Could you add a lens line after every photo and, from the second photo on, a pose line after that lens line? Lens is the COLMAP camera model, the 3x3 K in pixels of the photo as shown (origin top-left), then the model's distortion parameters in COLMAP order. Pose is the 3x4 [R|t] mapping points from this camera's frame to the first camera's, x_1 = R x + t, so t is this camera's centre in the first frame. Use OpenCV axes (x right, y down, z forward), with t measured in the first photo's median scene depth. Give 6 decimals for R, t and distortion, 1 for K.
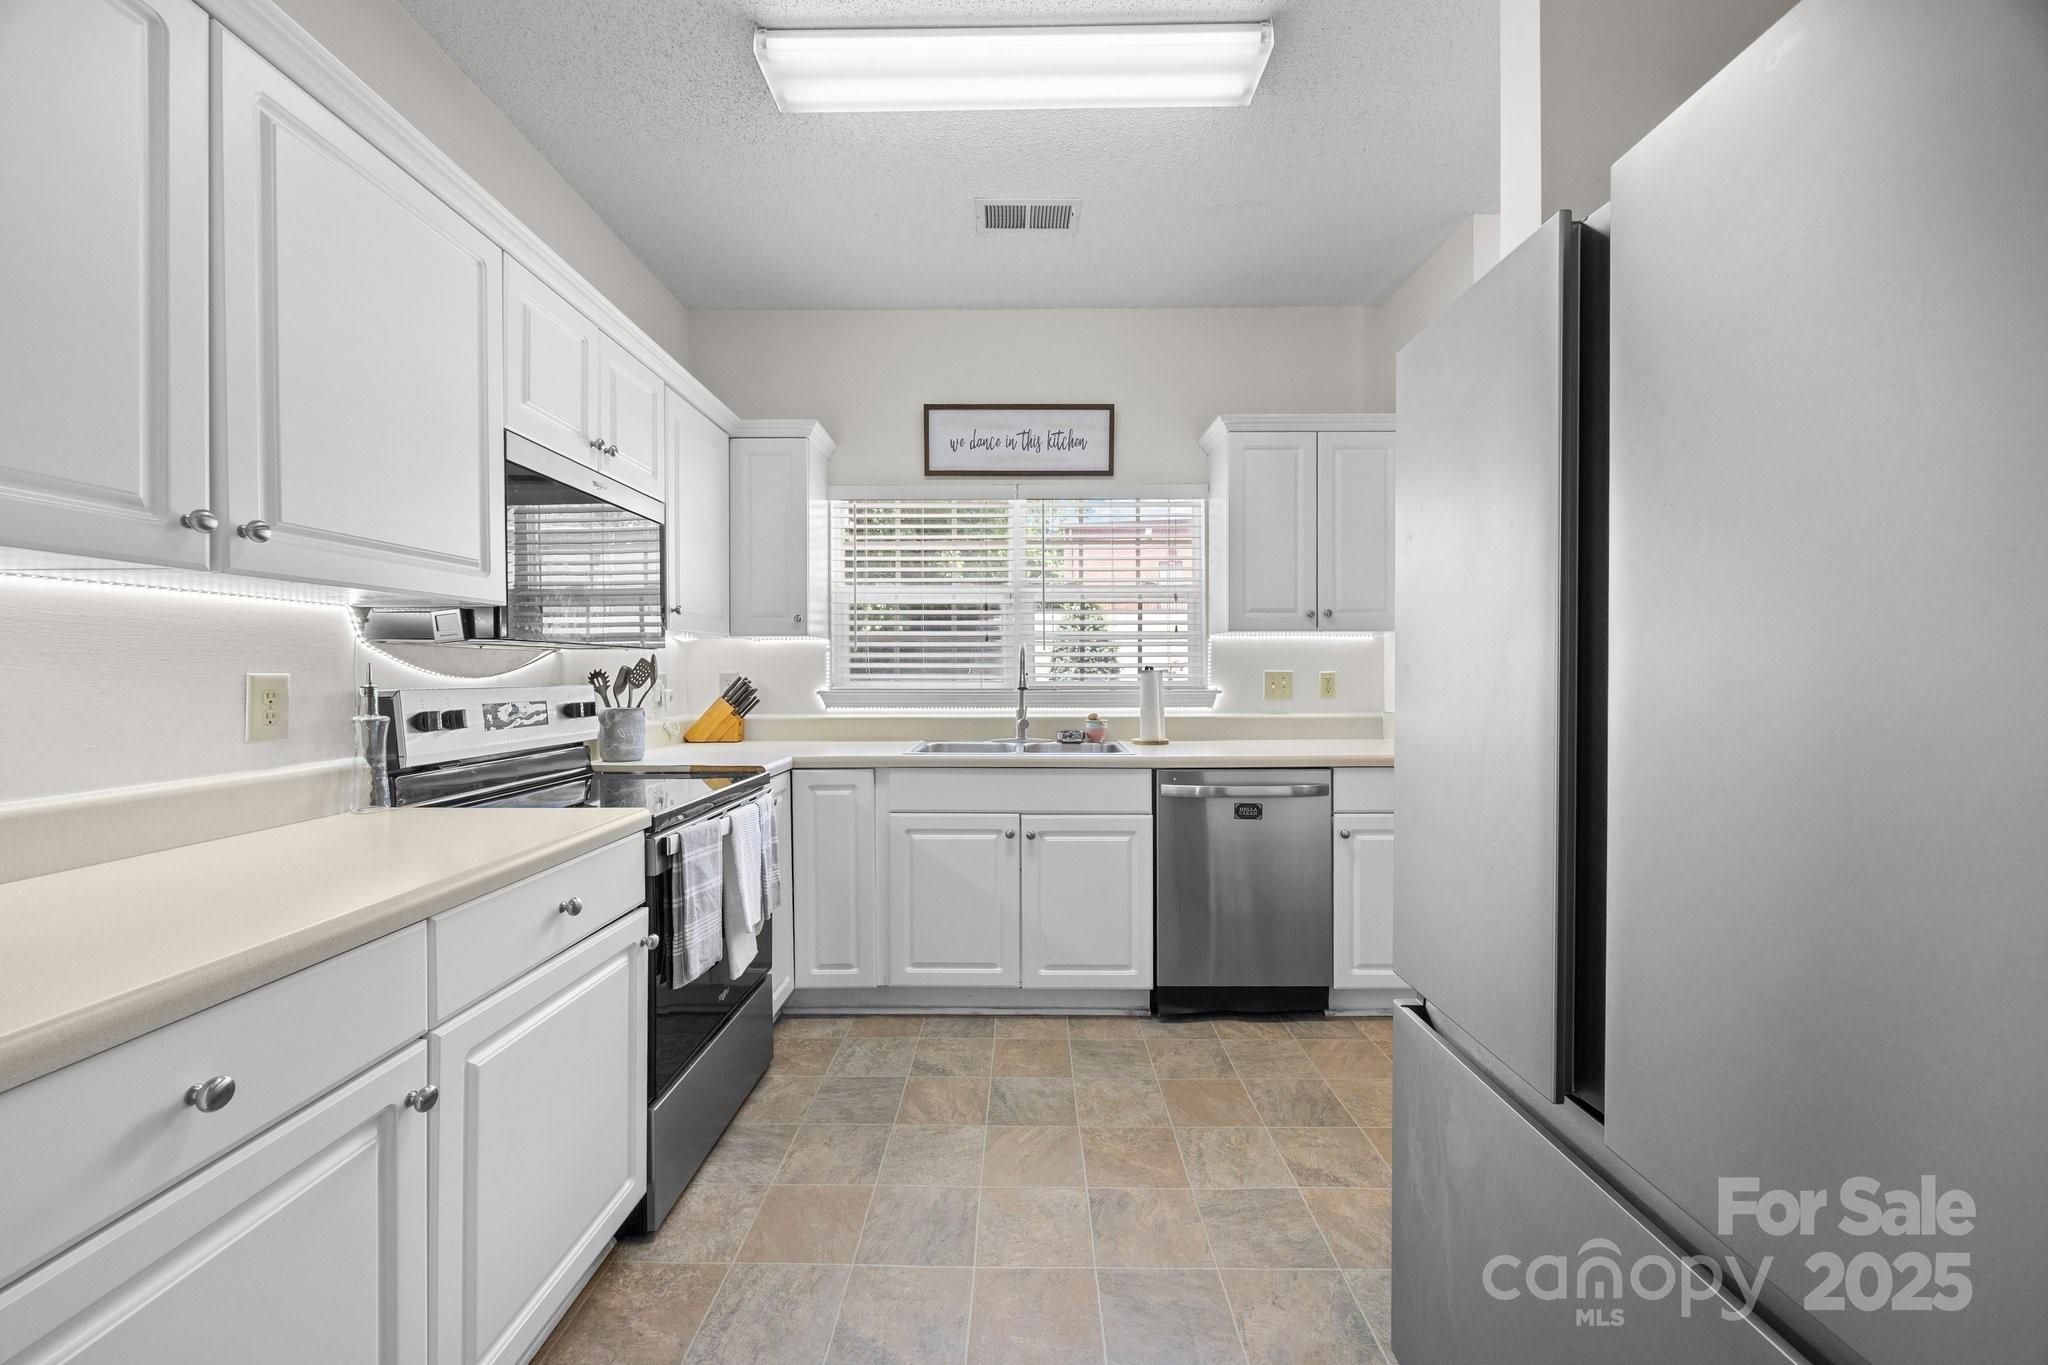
lens RADIAL K [[785.1, 0, 1018.9], [0, 785.1, 675.0], [0, 0, 1]] dist [-0.003101, -0.000298]
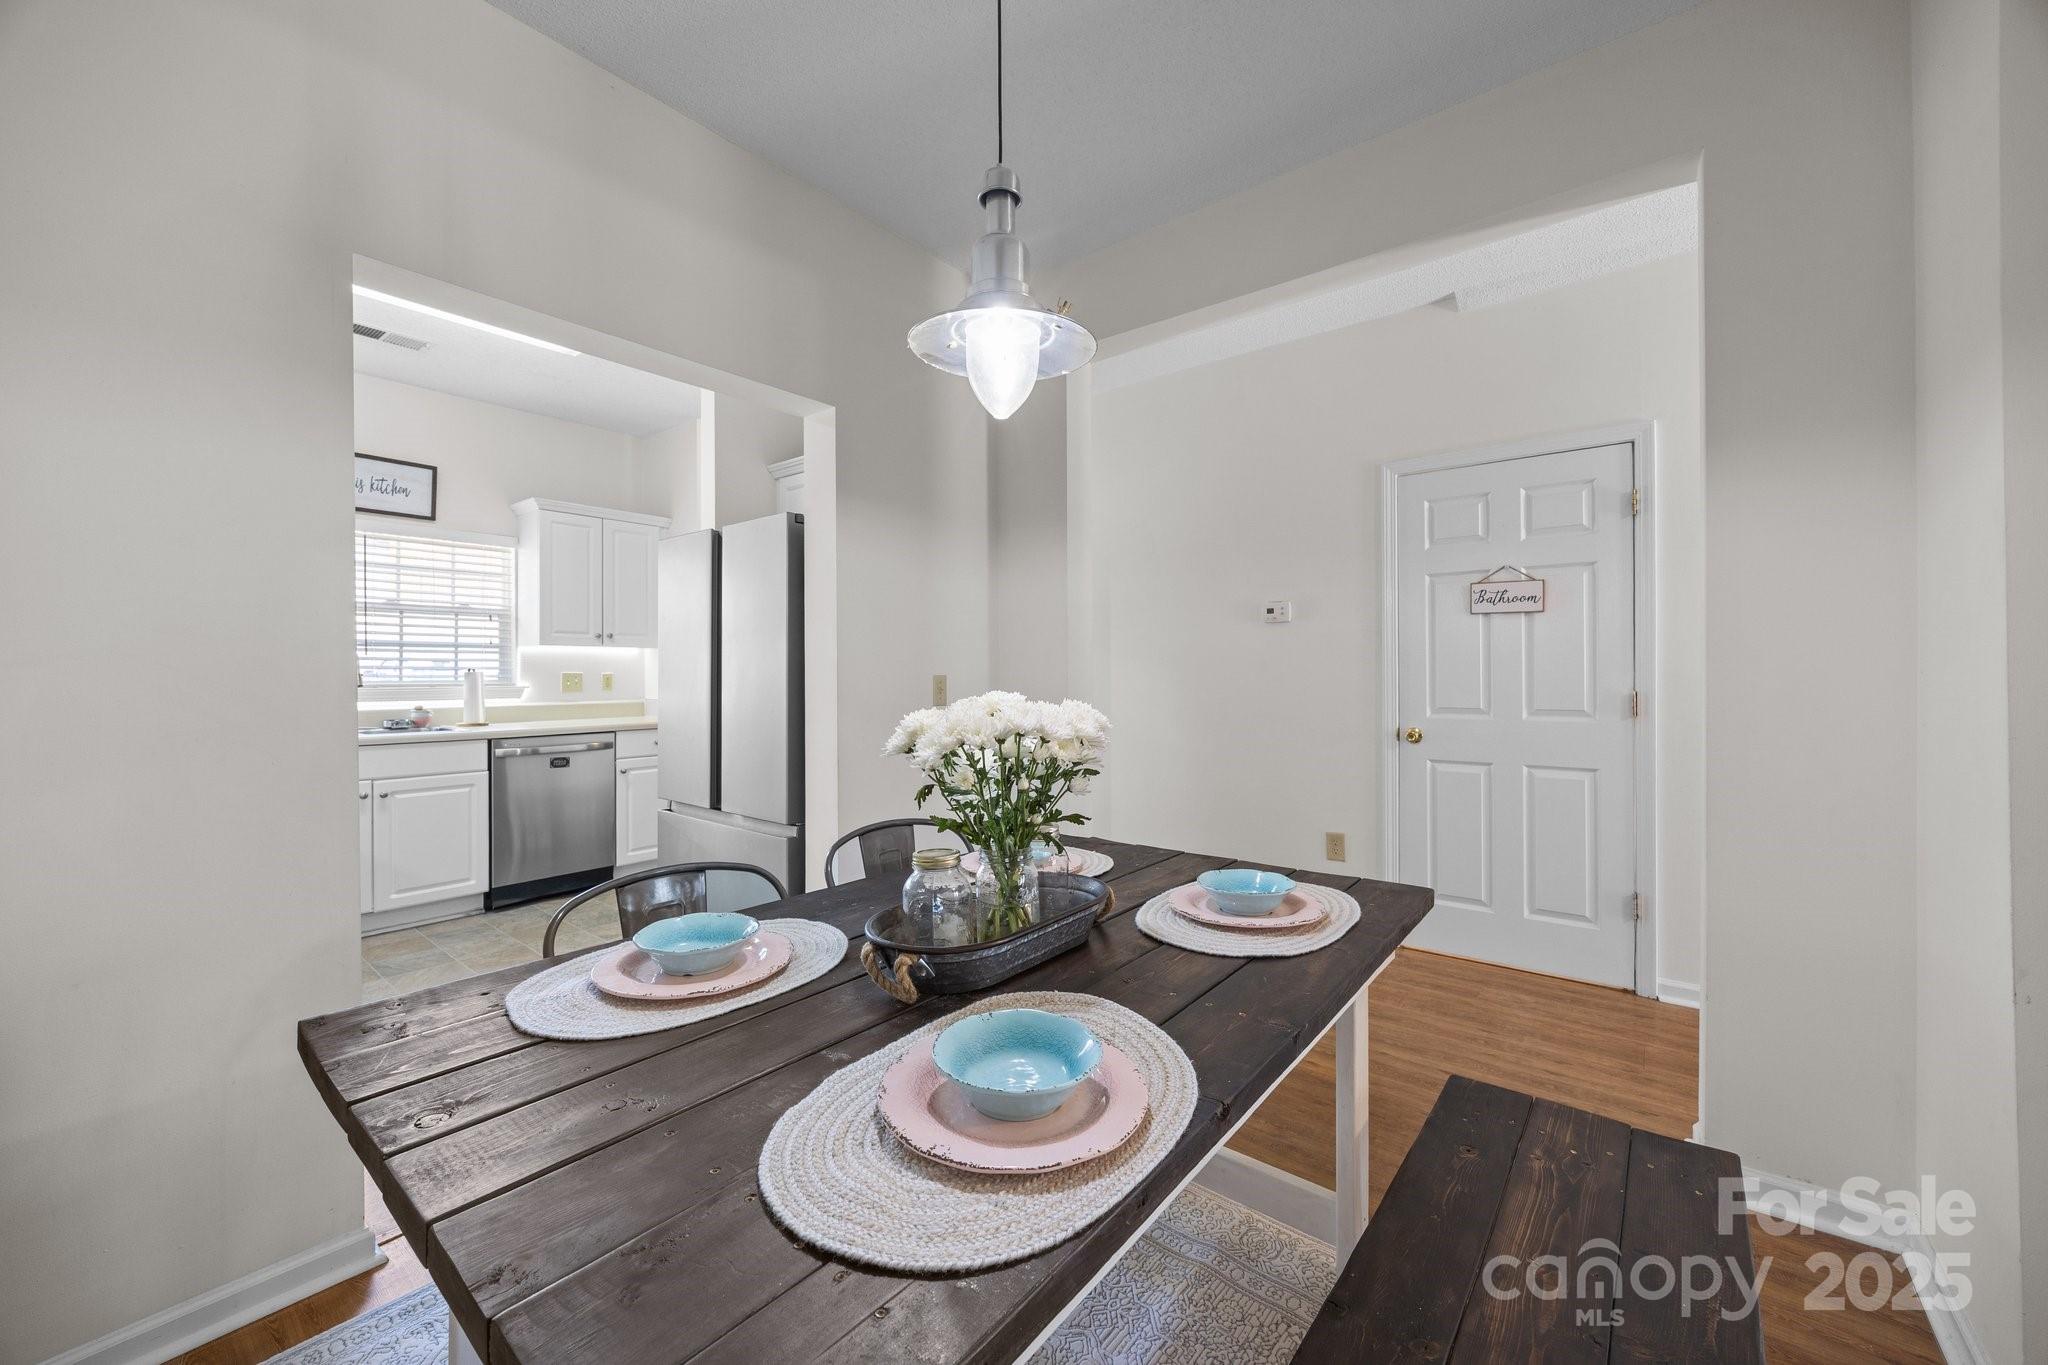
lens RADIAL K [[785.1, 0, 1022.9], [0, 785.1, 669.8], [0, 0, 1]] dist [-0.003101, -0.000298]
pose [[0.622522, 0.002280, 0.782599, -0.340253], [0.006167, 0.999950, -0.007819, 0.008078], [-0.782578, 0.009694, 0.622477, -0.662417]]
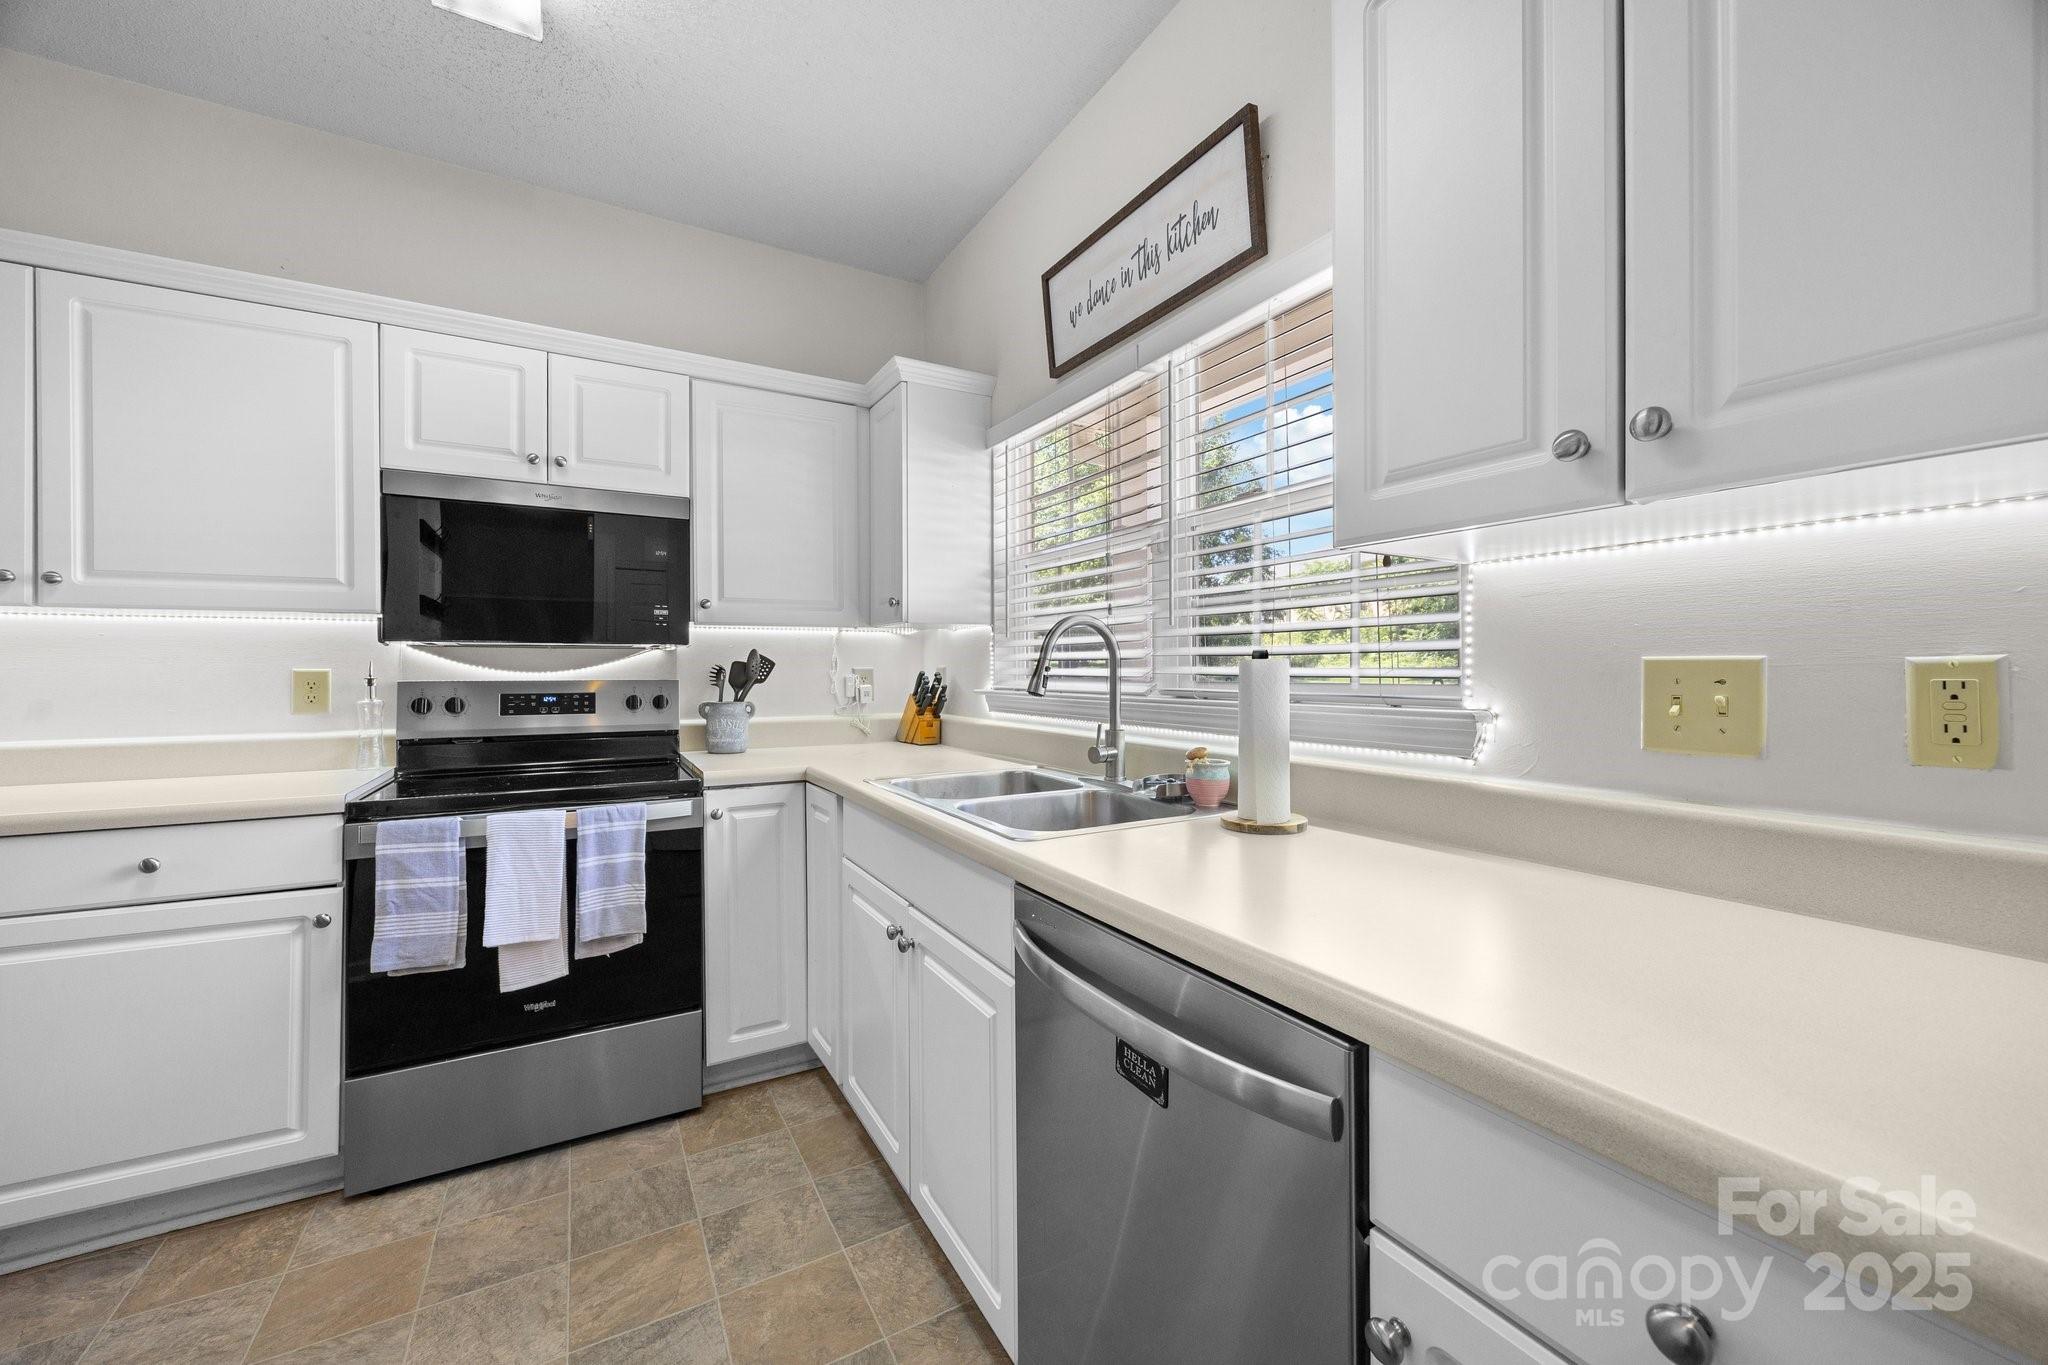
lens RADIAL K [[785.1, 0, 1019.0], [0, 785.1, 666.0], [0, 0, 1]] dist [-0.003101, -0.000298]
pose [[0.504792, -0.003472, -0.863234, 0.544996], [-0.000004, 0.999992, -0.004025, -0.000787], [0.863241, 0.002035, 0.504788, 0.753416]]
